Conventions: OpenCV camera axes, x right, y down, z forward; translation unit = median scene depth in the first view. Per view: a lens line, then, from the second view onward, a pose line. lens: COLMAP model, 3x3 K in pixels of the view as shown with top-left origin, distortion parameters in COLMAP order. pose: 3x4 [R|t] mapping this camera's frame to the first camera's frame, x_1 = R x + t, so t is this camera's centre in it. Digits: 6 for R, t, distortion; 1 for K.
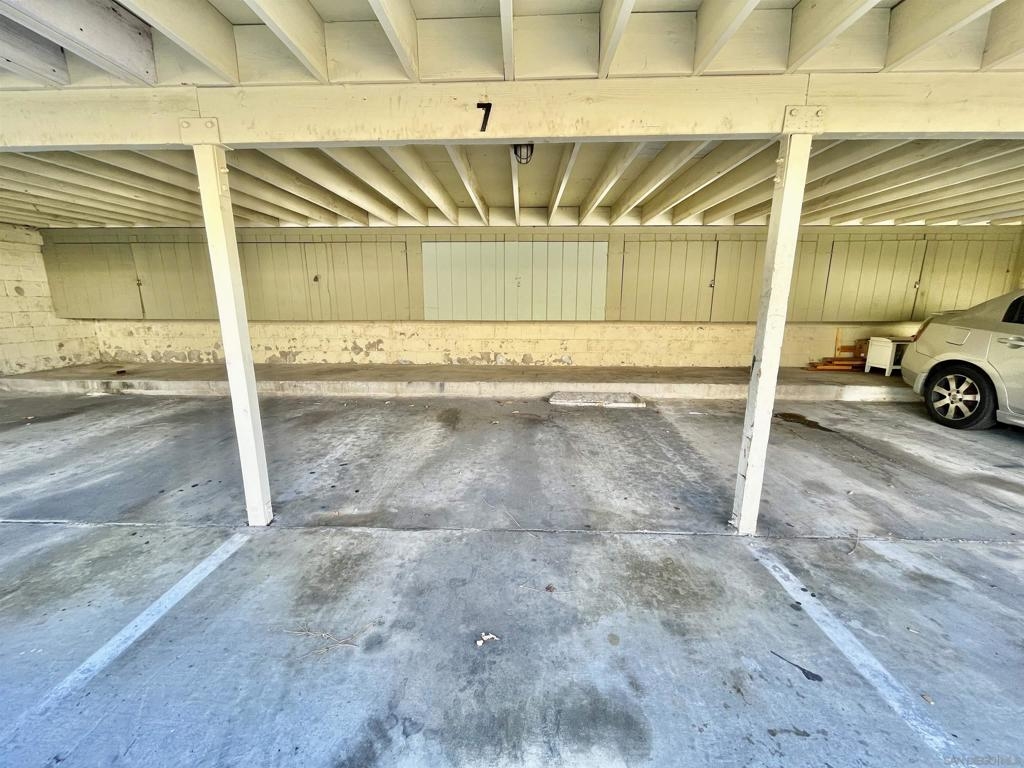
lens RADIAL K [[411.4, 0, 516.9], [0, 411.4, 385.9], [0, 0, 1]] dist [-0.002730, -0.000010]
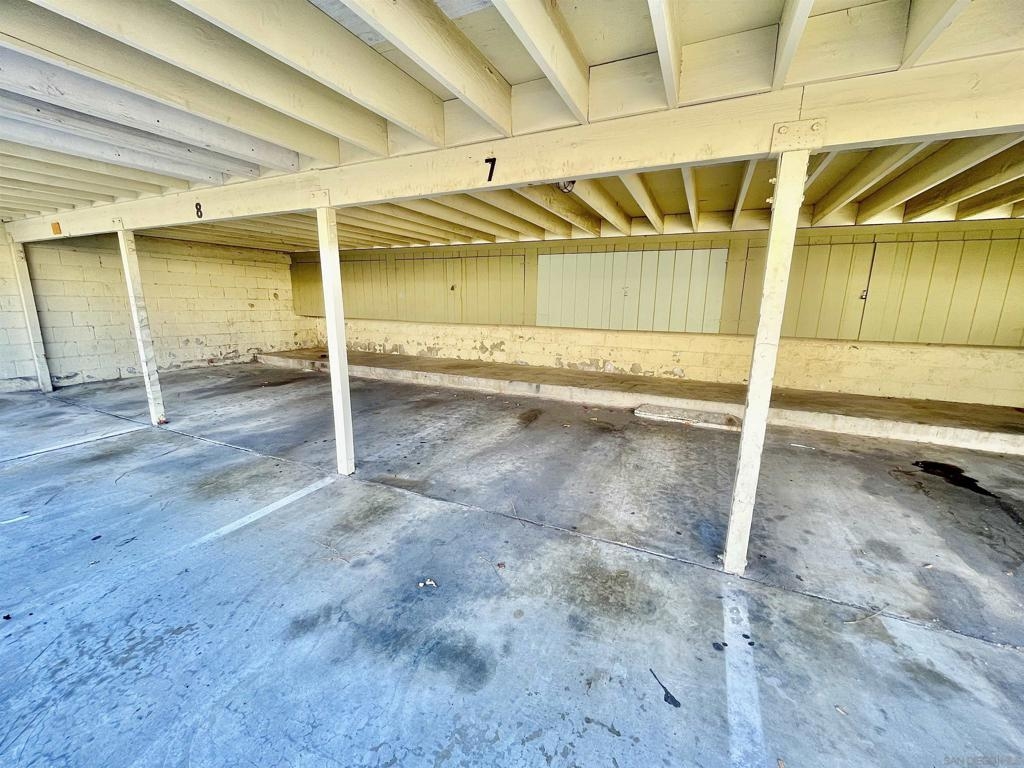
lens RADIAL K [[411.4, 0, 514.0], [0, 411.4, 386.2], [0, 0, 1]] dist [-0.002730, -0.000010]
pose [[0.919231, 0.092226, -0.382764, 0.379304], [-0.093564, 0.995498, 0.015163, -0.029150], [0.382439, 0.021875, 0.923722, -0.064122]]
